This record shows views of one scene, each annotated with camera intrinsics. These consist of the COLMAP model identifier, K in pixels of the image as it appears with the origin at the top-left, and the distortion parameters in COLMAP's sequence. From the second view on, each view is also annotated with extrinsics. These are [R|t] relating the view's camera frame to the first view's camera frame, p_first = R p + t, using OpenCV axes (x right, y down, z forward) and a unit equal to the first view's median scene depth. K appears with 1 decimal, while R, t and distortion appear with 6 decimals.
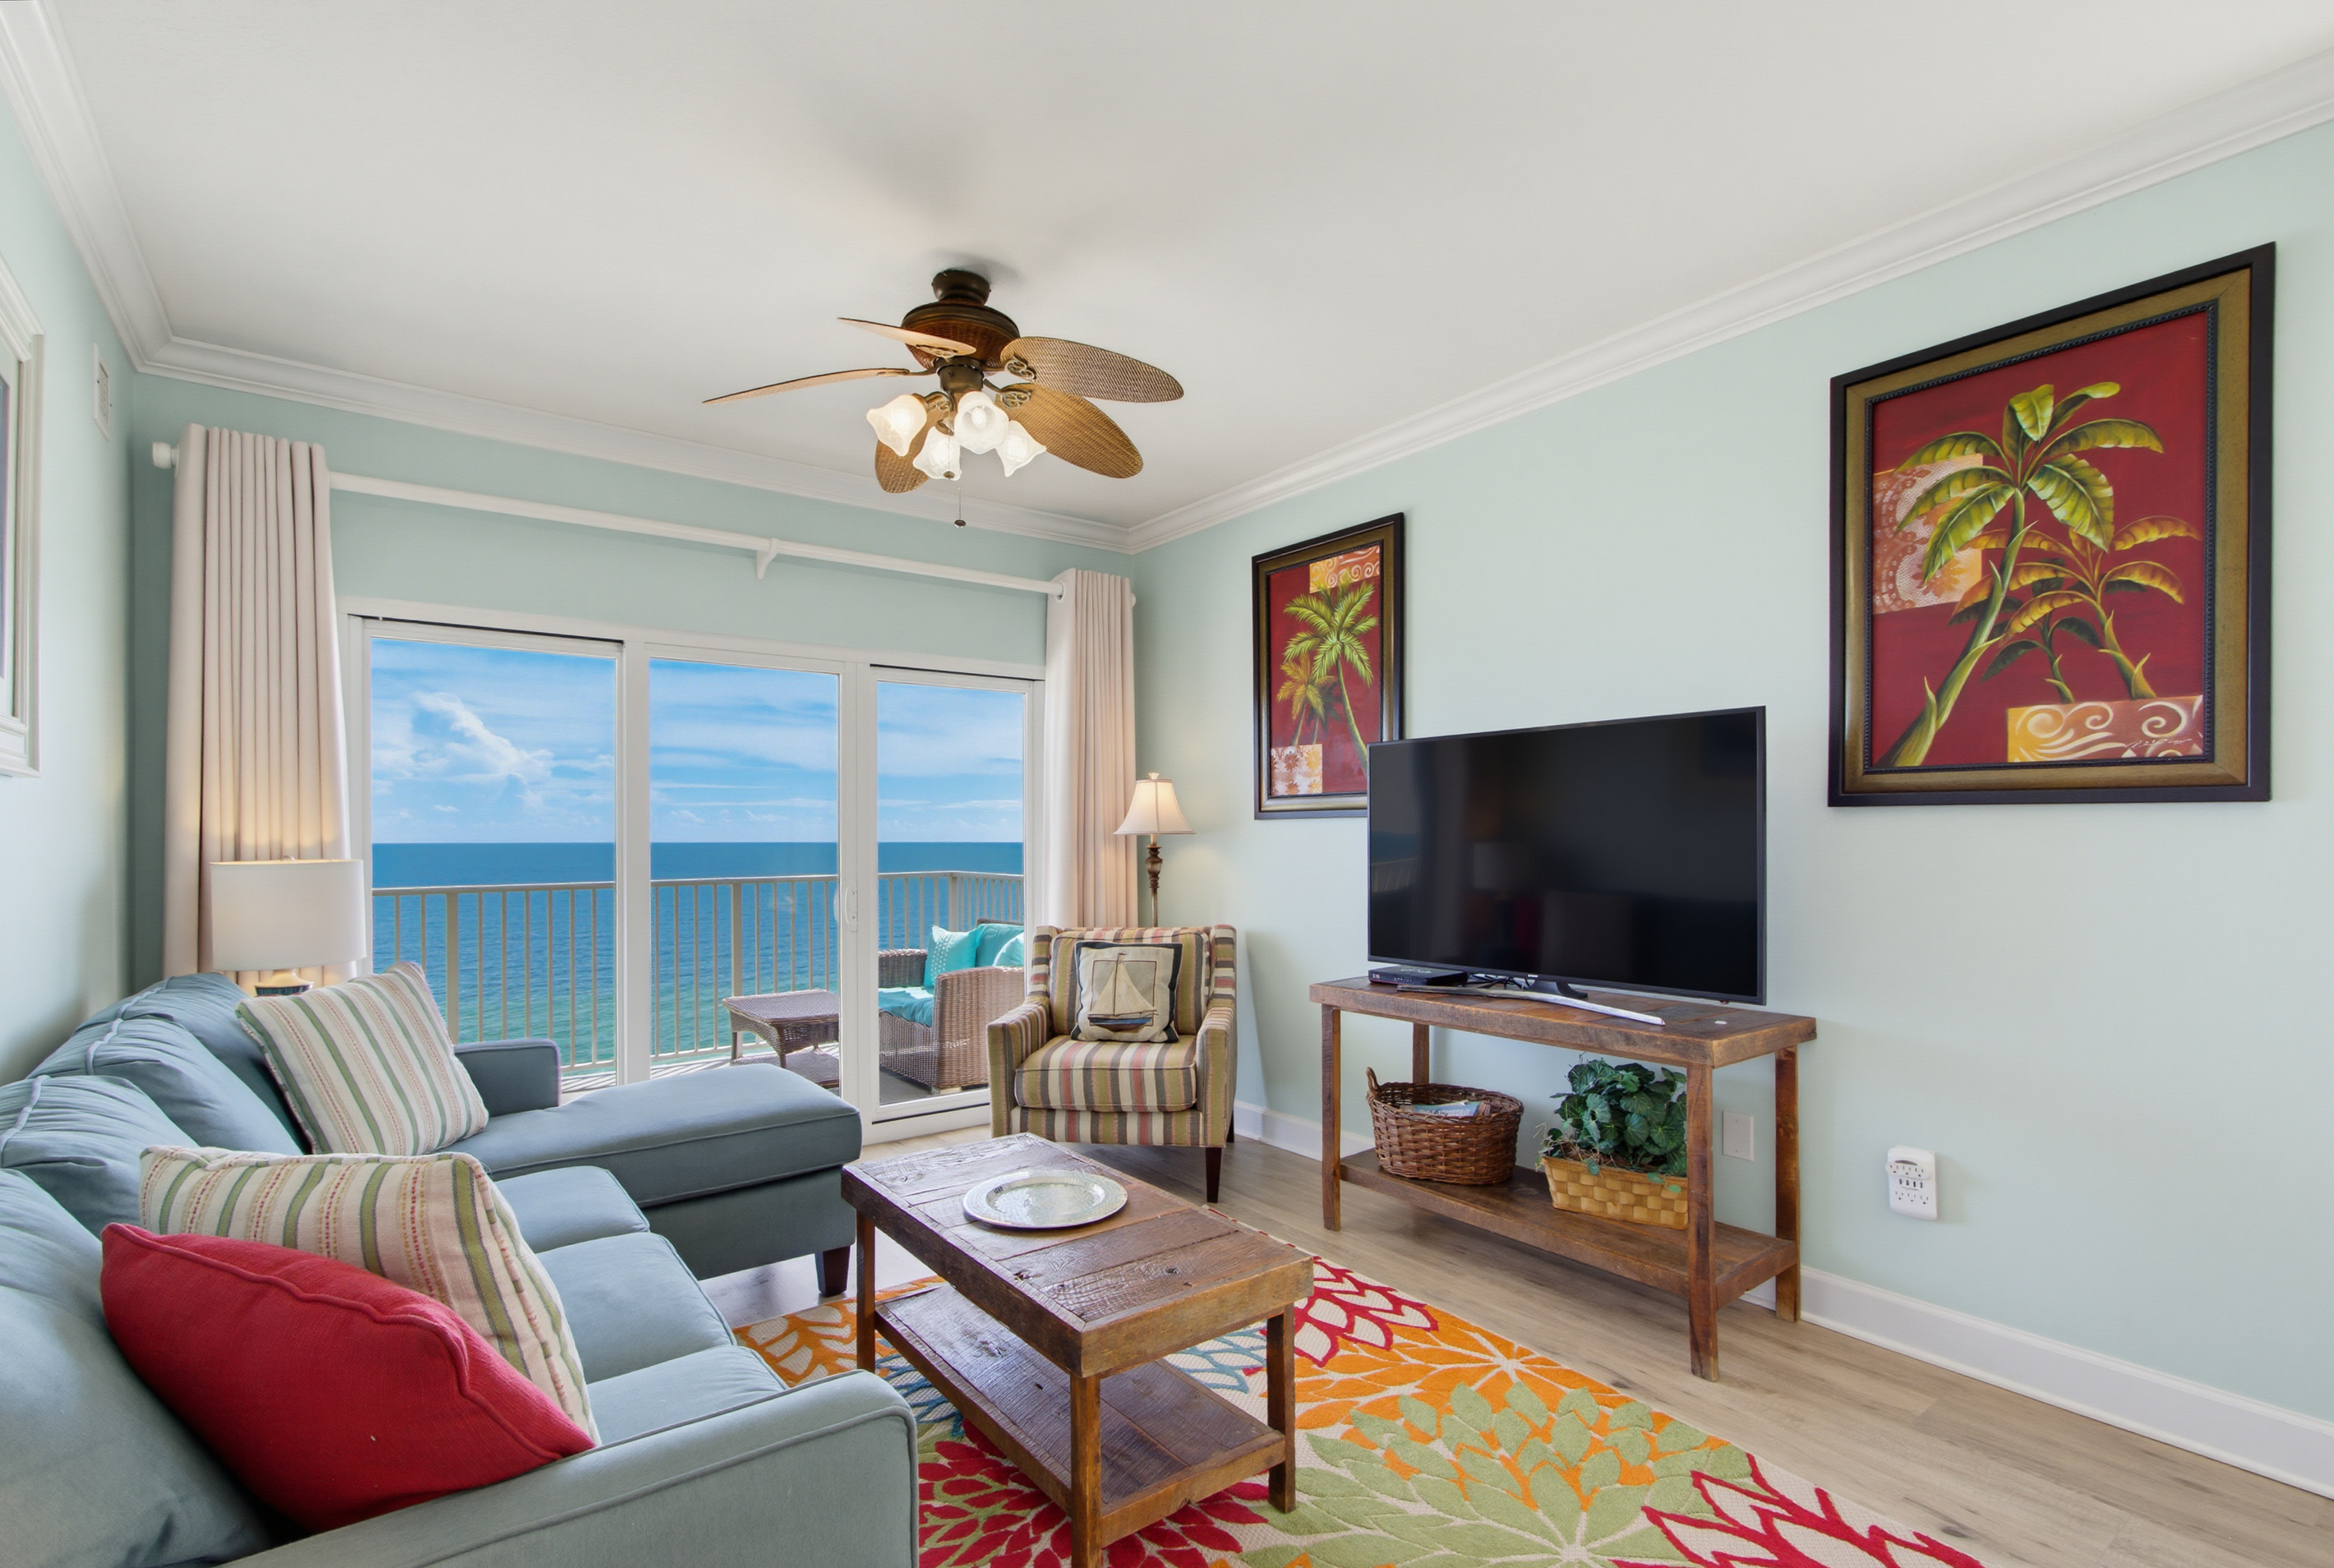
lens RADIAL K [[1082.0, 0, 1146.0], [0, 1082.0, 840.7], [0, 0, 1]] dist [0.001092, 0.000333]
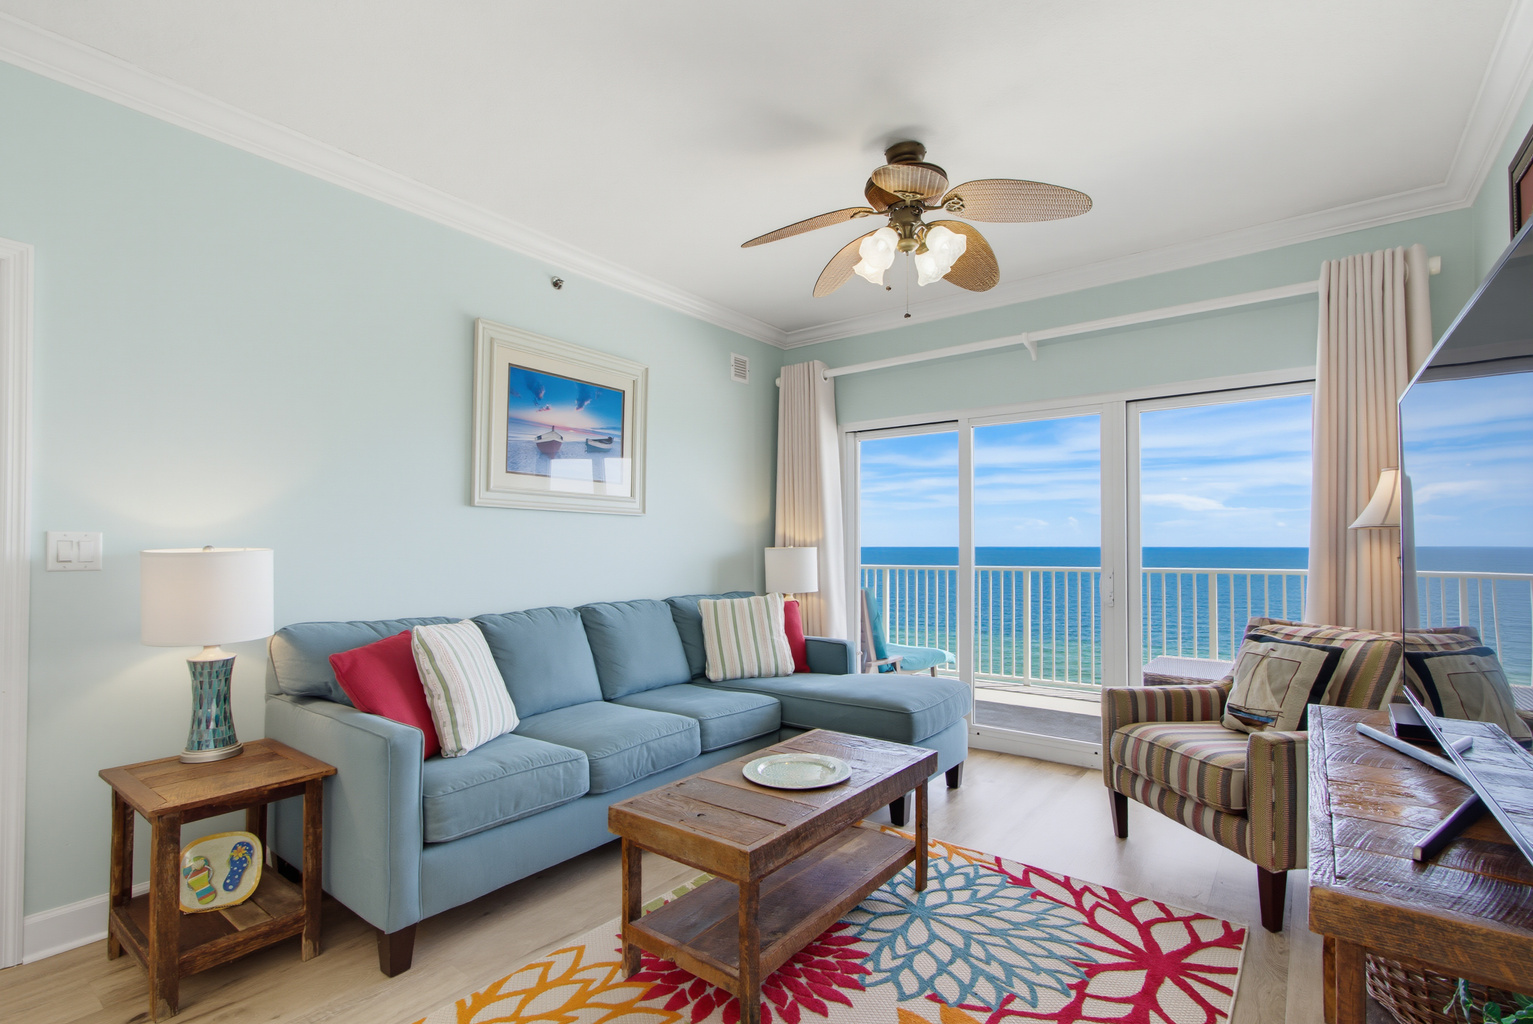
lens RADIAL K [[712.6, 0, 764.0], [0, 712.6, 535.2], [0, 0, 1]] dist [0.002727, 0.000736]
pose [[0.283807, -0.010958, -0.958819, 0.497338], [-0.000353, 0.999933, -0.011532, 0.008369], [0.958881, 0.003612, 0.283784, 0.394764]]
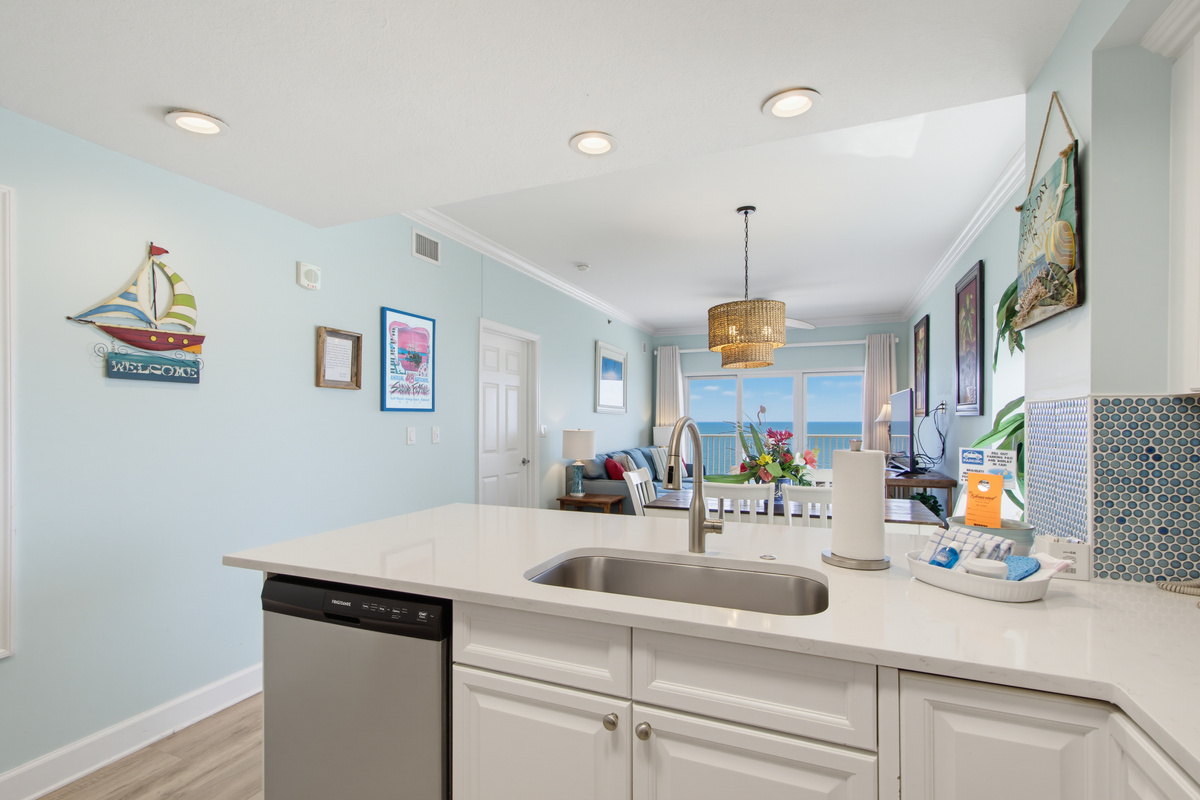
lens RADIAL K [[550.9, 0, 602.0], [0, 550.9, 418.8], [0, 0, 1]] dist [0.000945, 0.012599]
pose [[0.527720, -0.000643, -0.849418, 1.038340], [-0.001920, 0.999996, -0.001951, -0.010986], [0.849416, 0.002660, 0.527717, -0.549872]]
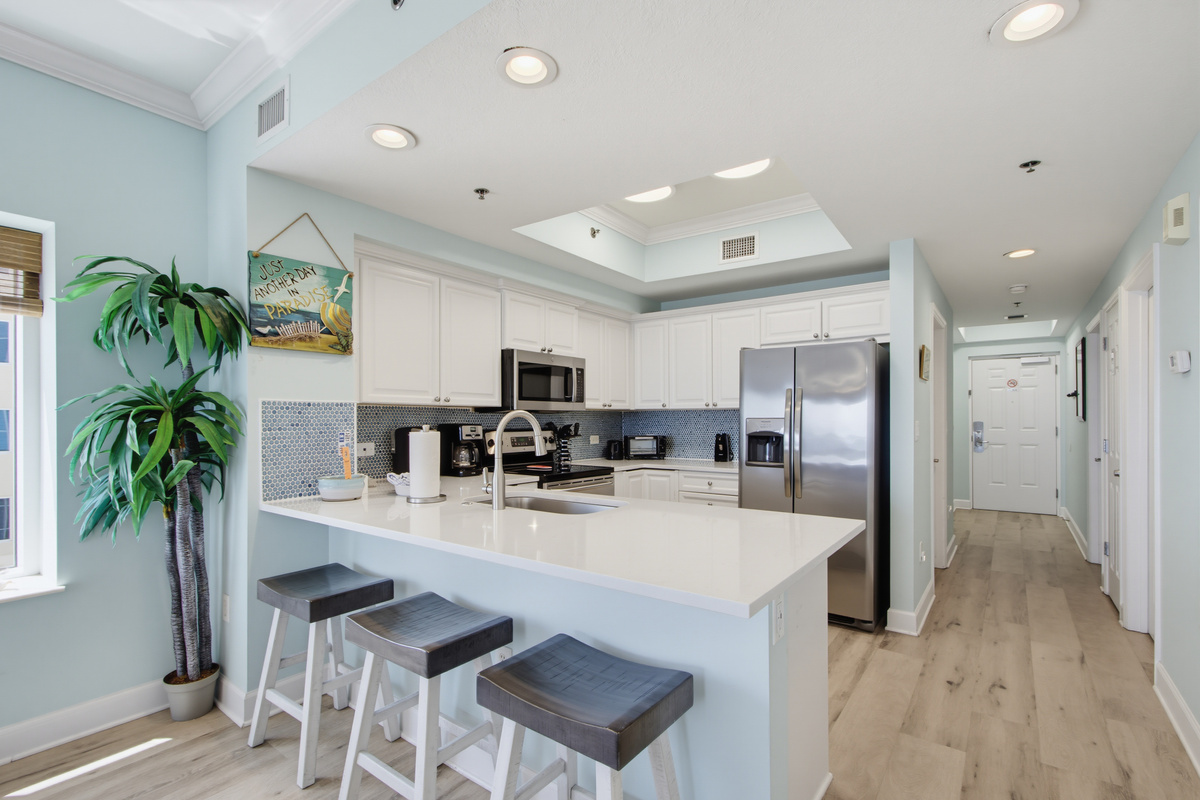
lens RADIAL K [[557.8, 0, 598.1], [0, 557.8, 418.2], [0, 0, 1]] dist [0.002727, 0.000736]
pose [[-0.288071, 0.002304, 0.957606, 0.156726], [0.006601, 0.999978, -0.000420, -0.003381], [-0.957586, 0.006200, -0.288080, -0.207925]]
